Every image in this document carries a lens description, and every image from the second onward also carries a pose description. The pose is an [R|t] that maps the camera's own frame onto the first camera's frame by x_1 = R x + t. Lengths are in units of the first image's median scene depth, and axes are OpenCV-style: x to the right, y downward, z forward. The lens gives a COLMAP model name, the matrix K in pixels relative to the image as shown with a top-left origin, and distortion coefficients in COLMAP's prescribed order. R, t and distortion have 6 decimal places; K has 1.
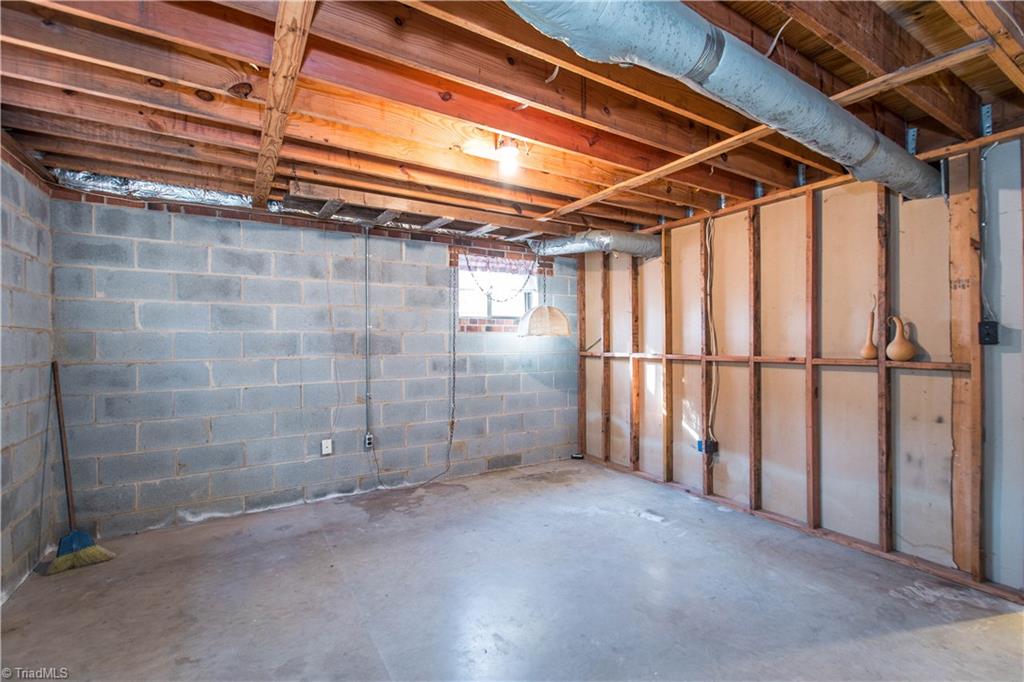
lens RADIAL K [[459.7, 0, 538.7], [0, 459.7, 339.4], [0, 0, 1]] dist [0.000231, -0.000289]
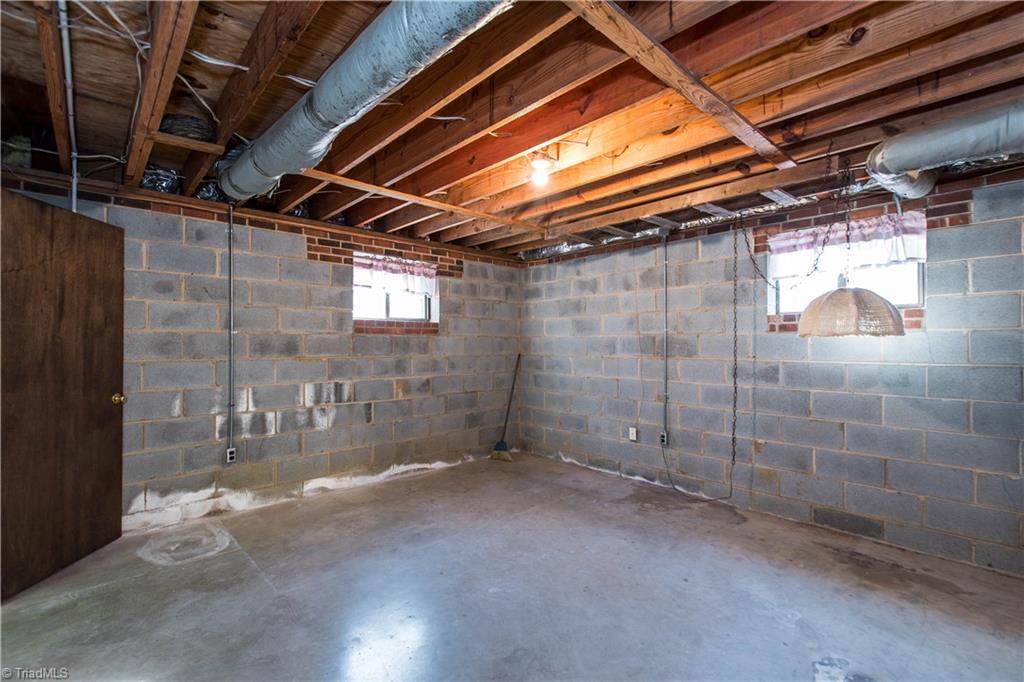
lens RADIAL K [[459.7, 0, 512.6], [0, 459.7, 340.1], [0, 0, 1]] dist [0.000231, -0.000289]
pose [[0.167514, -0.006651, -0.985847, 0.644794], [-0.000731, 0.999976, -0.006870, 0.003710], [0.985869, 0.001871, 0.167505, 0.507112]]
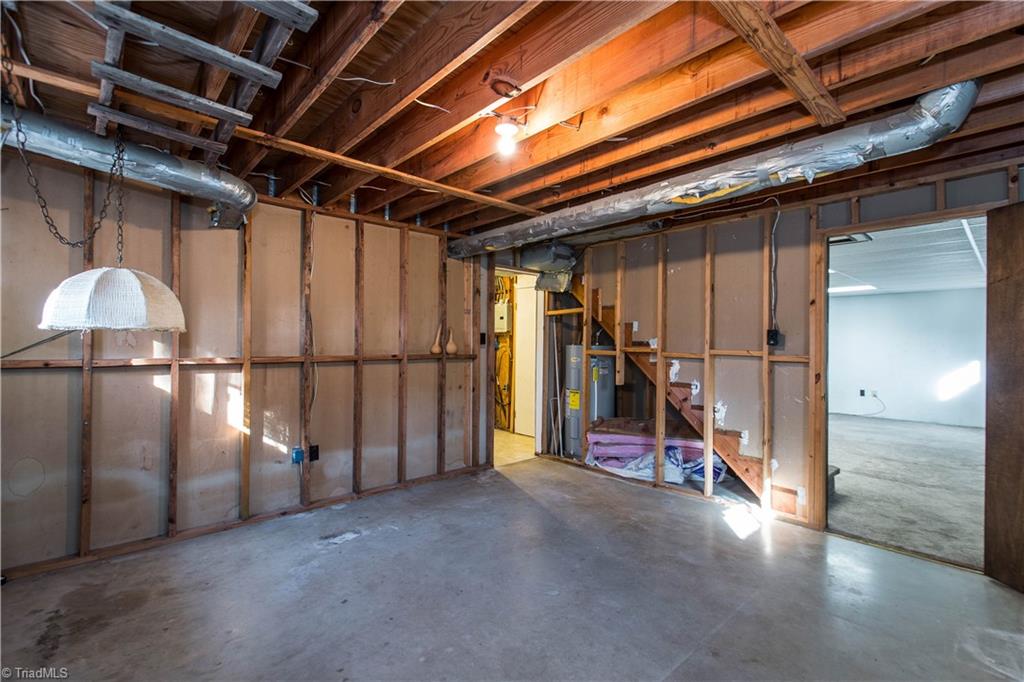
lens RADIAL K [[459.7, 0, 506.6], [0, 459.7, 341.5], [0, 0, 1]] dist [0.000231, -0.000289]
pose [[-0.143981, 0.004868, 0.989568, -0.631830], [-0.007870, 0.999951, -0.006064, 0.006085], [-0.989549, -0.008661, -0.143936, 0.750659]]
